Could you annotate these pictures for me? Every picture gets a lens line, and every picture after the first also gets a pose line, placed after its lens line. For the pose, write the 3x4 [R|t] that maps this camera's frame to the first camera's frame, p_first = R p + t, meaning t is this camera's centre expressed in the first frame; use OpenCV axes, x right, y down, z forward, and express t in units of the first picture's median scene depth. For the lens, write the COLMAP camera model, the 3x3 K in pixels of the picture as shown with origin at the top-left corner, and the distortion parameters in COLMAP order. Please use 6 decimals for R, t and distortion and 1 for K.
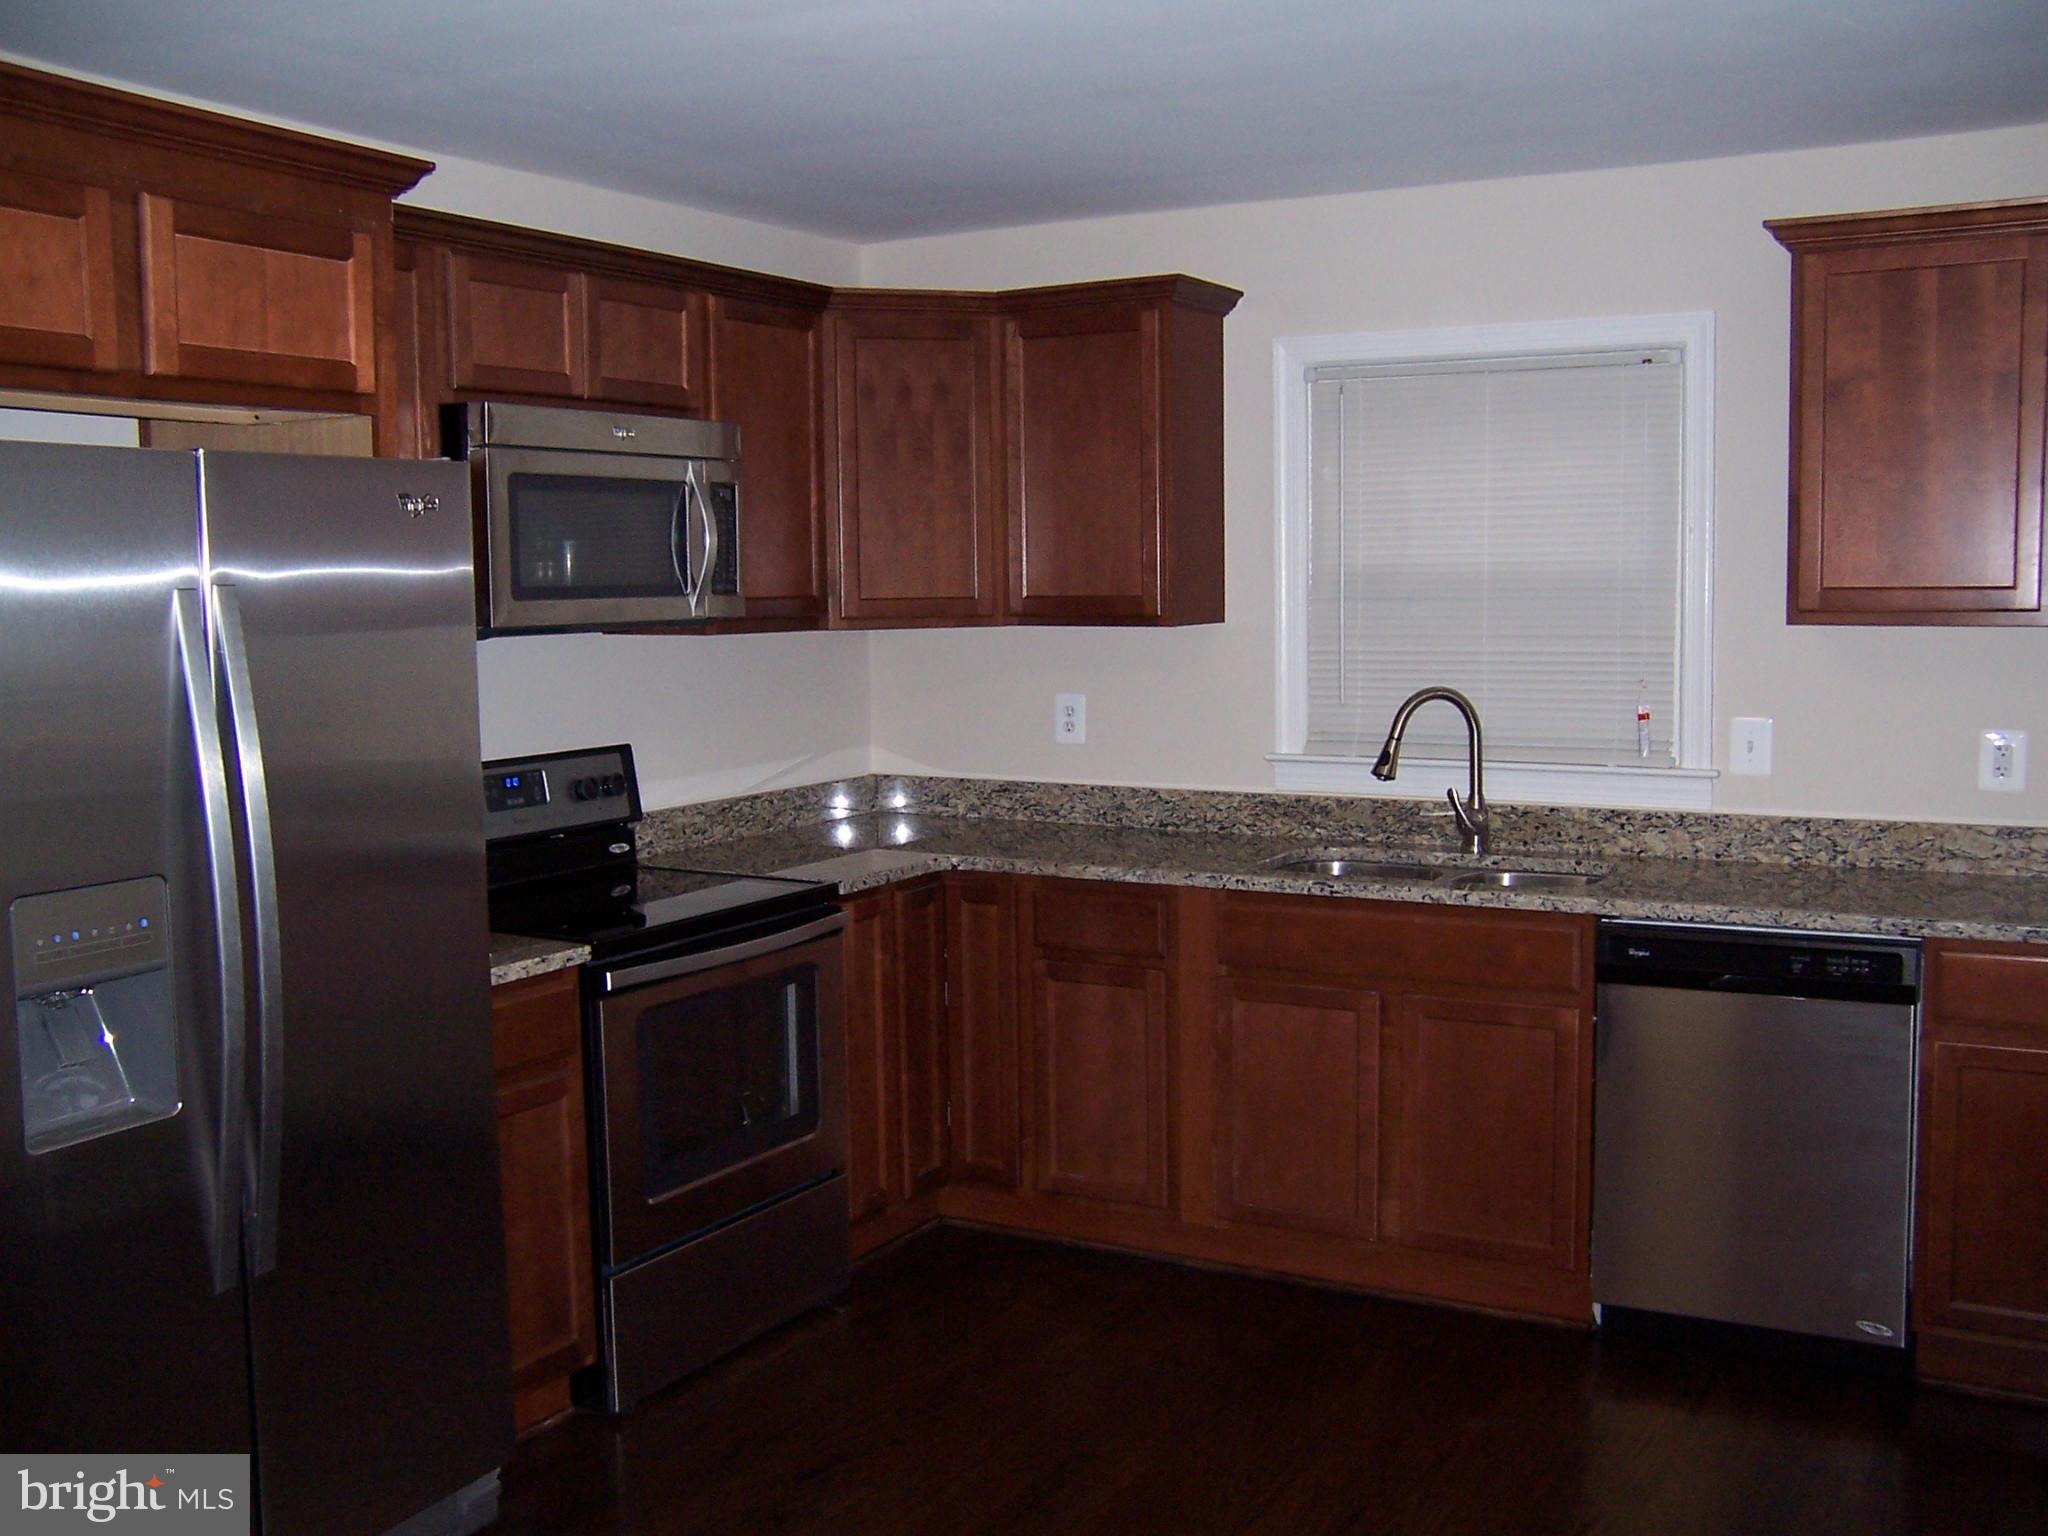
lens RADIAL K [[2006.5, 0, 1057.7], [0, 2006.5, 781.3], [0, 0, 1]] dist [-0.071574, 0.000000]
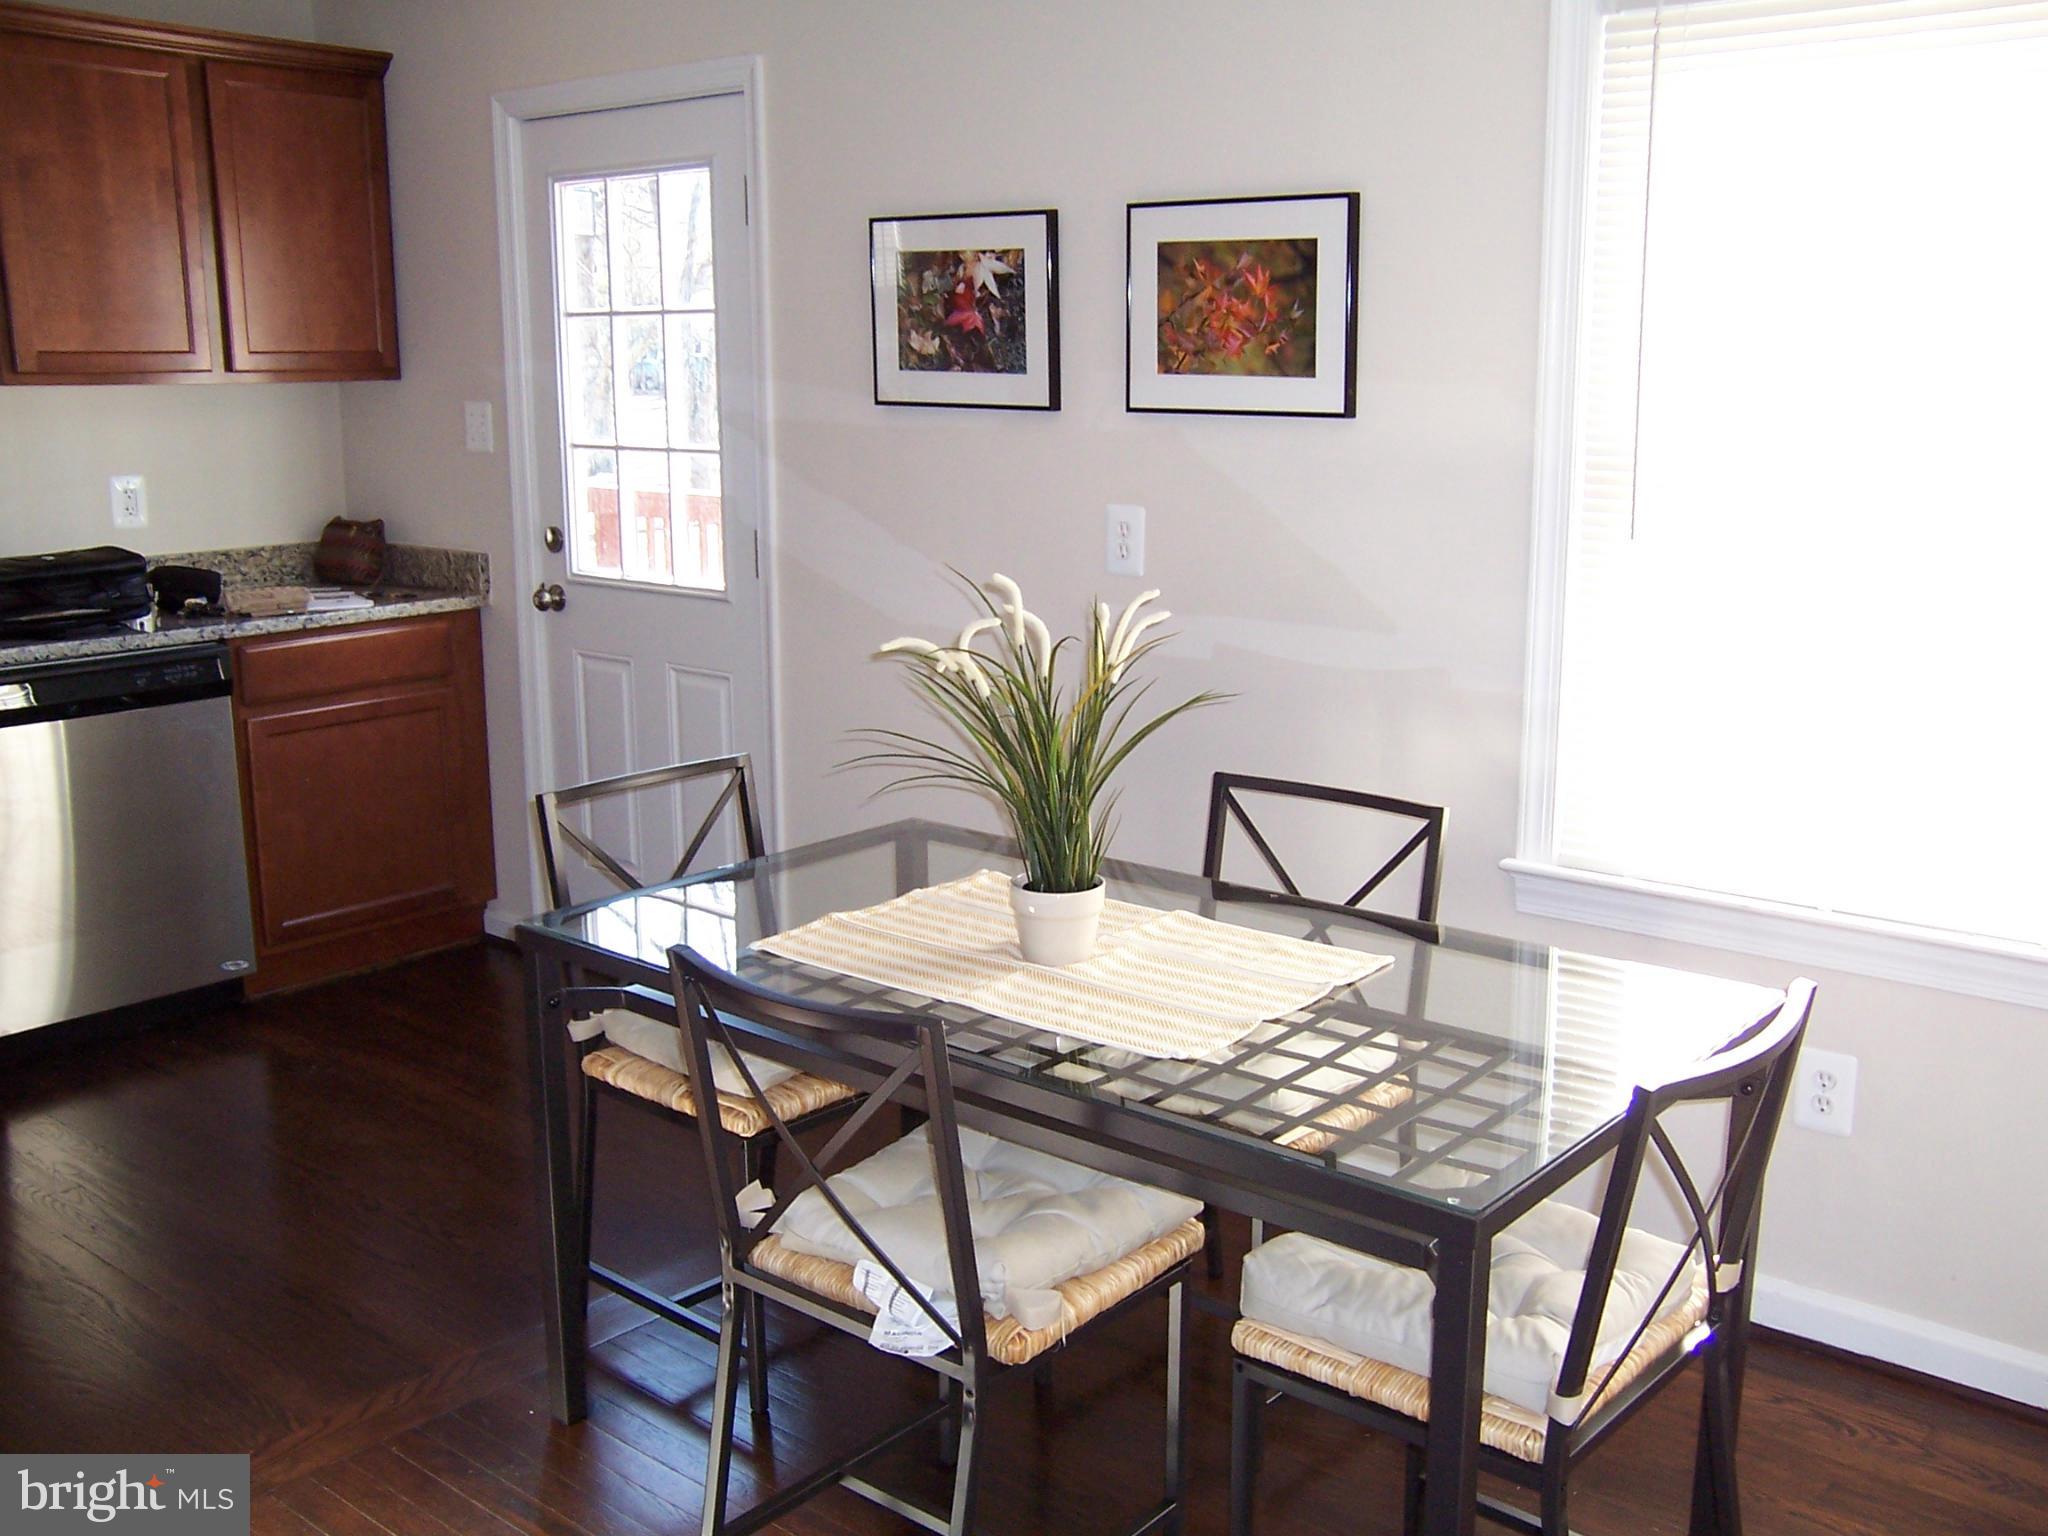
lens RADIAL K [[2006.5, 0, 1024.9], [0, 2006.5, 762.7], [0, 0, 1]] dist [-0.071574, 0.000000]
pose [[0.195448, -0.184384, 0.963225, -0.551085], [0.084620, 0.981675, 0.170746, -0.012307], [-0.977057, 0.048136, 0.207469, 0.224032]]
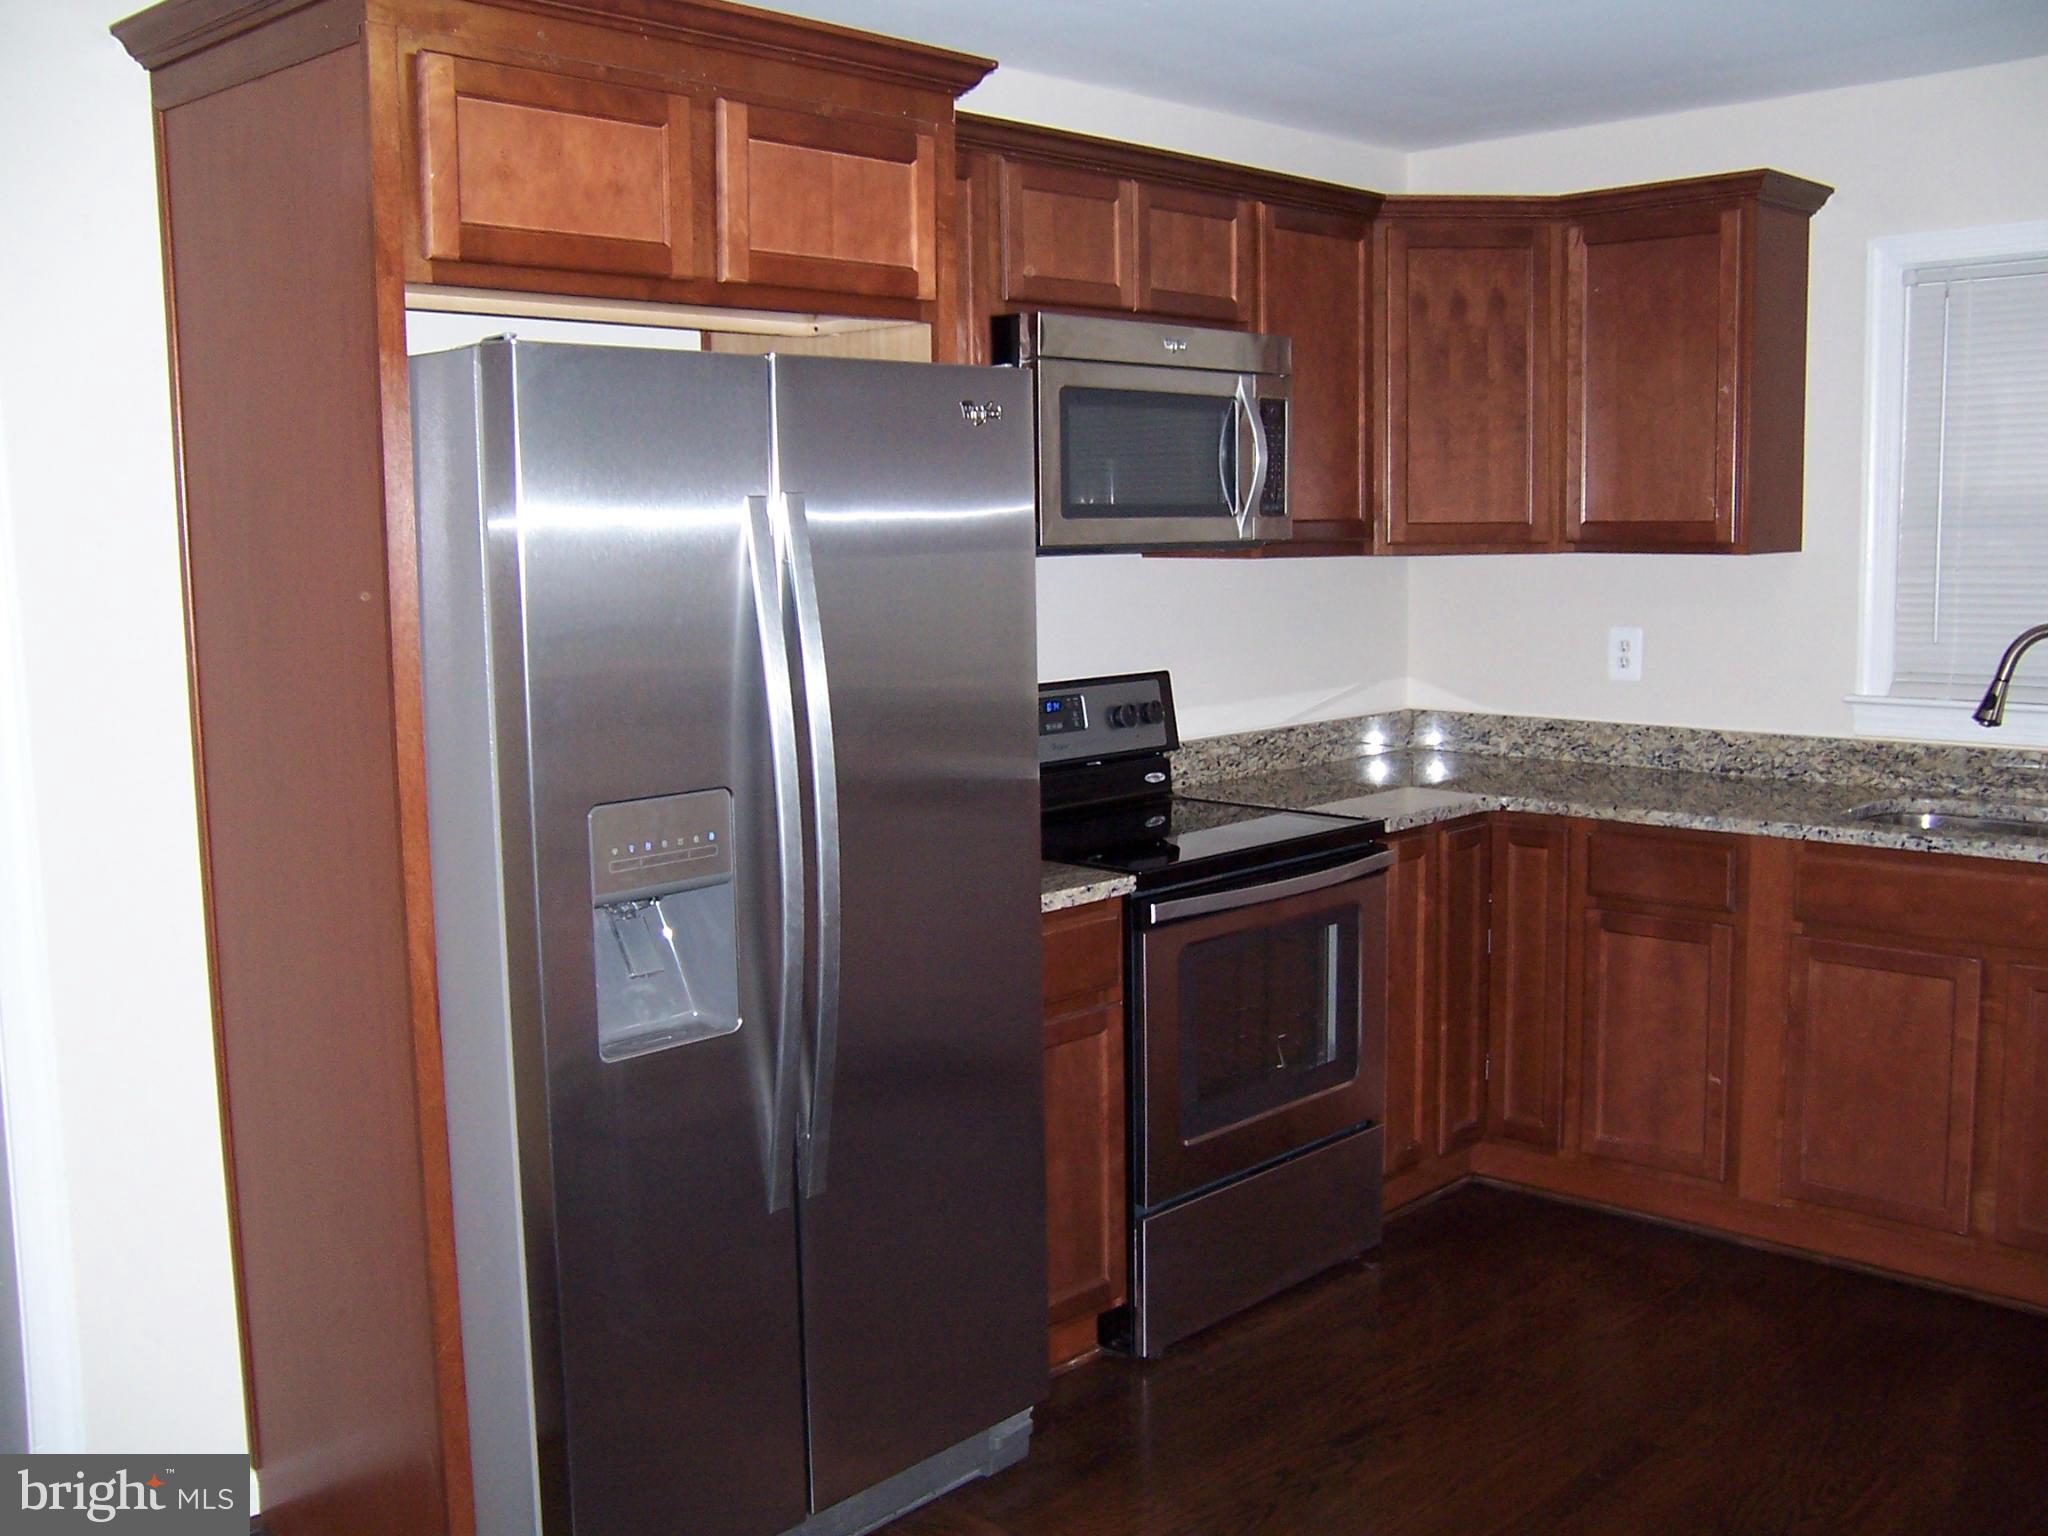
lens RADIAL K [[2006.5, 0, 1086.1], [0, 2006.5, 775.8], [0, 0, 1]] dist [-0.071574, 0.000000]
pose [[0.973851, 0.027689, -0.225492, -0.032062], [-0.021761, 0.999350, 0.028731, 0.005239], [0.226141, -0.023073, 0.973821, 0.040909]]
